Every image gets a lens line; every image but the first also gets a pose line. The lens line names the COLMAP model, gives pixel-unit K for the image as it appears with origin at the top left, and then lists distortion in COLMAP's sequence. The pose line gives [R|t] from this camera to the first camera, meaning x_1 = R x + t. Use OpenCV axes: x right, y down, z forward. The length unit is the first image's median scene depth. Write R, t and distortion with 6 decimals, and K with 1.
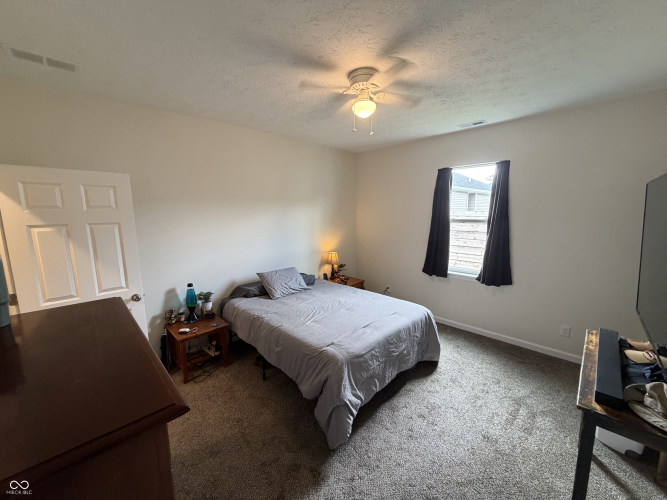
lens RADIAL K [[267.7, 0, 330.5], [0, 267.7, 250.7], [0, 0, 1]] dist [0.001618, 0.000177]
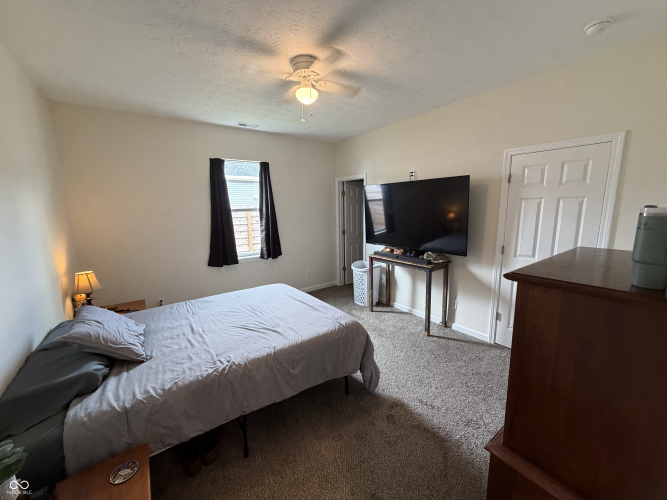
lens RADIAL K [[267.7, 0, 330.5], [0, 267.7, 250.7], [0, 0, 1]] dist [0.001618, 0.000177]
pose [[0.146231, -0.161021, 0.976058, -0.608815], [0.170380, 0.976019, 0.135489, -0.035040], [-0.974468, 0.146488, 0.170159, 0.505287]]
